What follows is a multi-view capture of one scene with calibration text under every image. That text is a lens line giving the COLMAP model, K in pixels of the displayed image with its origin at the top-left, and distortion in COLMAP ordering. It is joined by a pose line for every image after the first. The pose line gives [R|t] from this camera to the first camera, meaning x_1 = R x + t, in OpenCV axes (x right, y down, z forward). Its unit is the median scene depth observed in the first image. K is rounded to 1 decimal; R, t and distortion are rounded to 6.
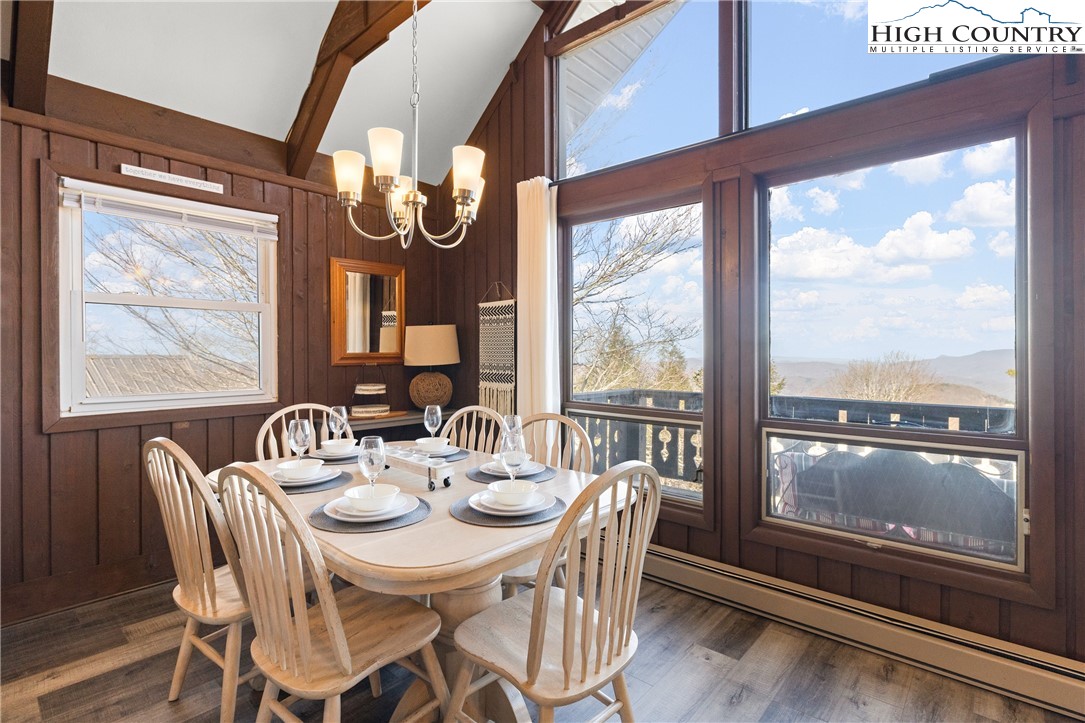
lens RADIAL K [[514.2, 0, 544.4], [0, 514.2, 358.4], [0, 0, 1]] dist [-0.003429, 0.000697]
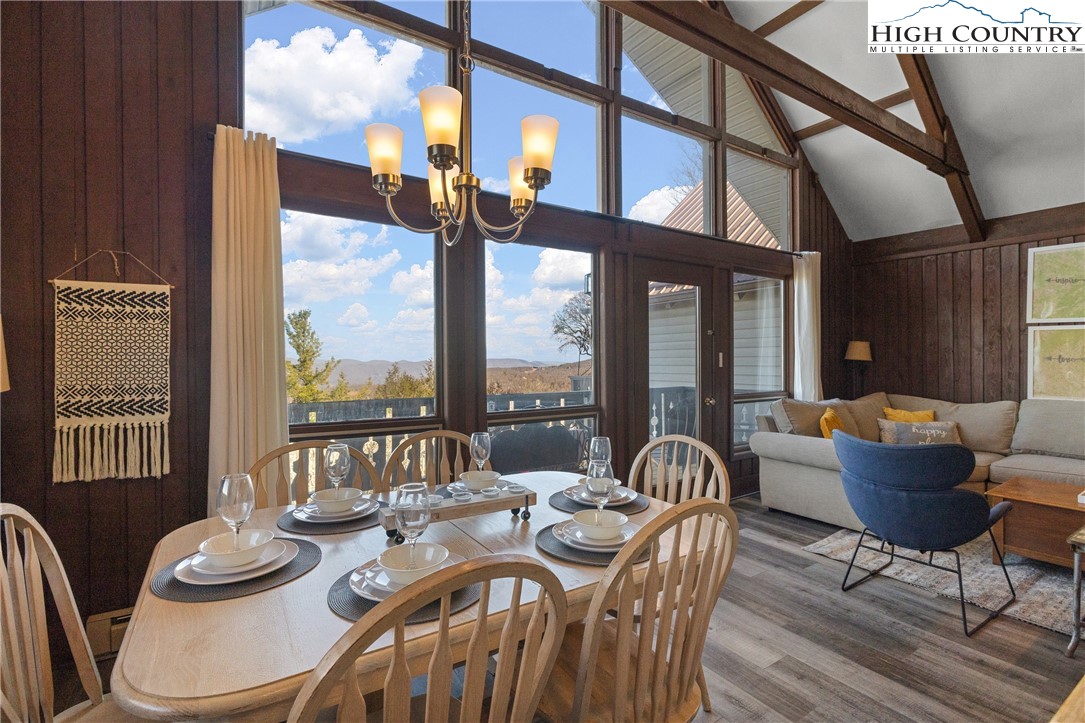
lens RADIAL K [[514.2, 0, 544.4], [0, 514.2, 358.4], [0, 0, 1]] dist [-0.003429, 0.000697]
pose [[0.266703, -0.005554, 0.963763, -0.615818], [0.010236, 0.999943, 0.002929, -0.019632], [-0.963725, 0.009084, 0.266744, 0.393832]]
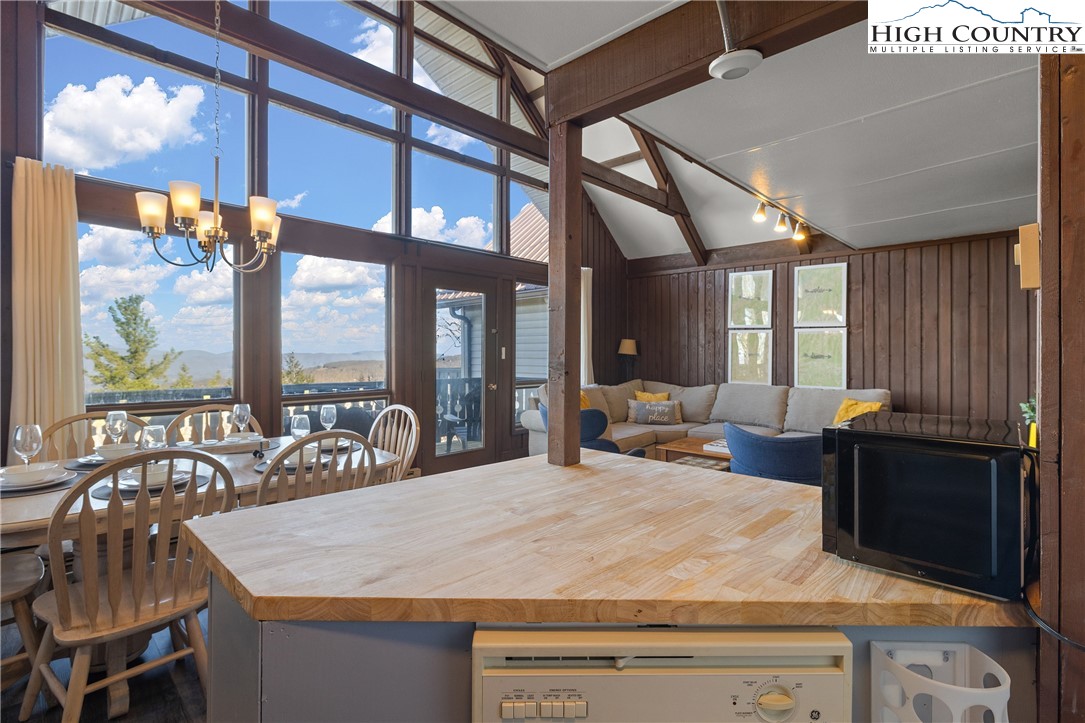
lens RADIAL K [[524.0, 0, 548.5], [0, 524.0, 351.7], [0, 0, 1]] dist [-0.001281, 0.000263]
pose [[0.042743, -0.005257, 0.999072, -0.894511], [0.002201, 0.999984, 0.005167, -0.020240], [-0.999084, 0.001979, 0.042754, 0.083163]]
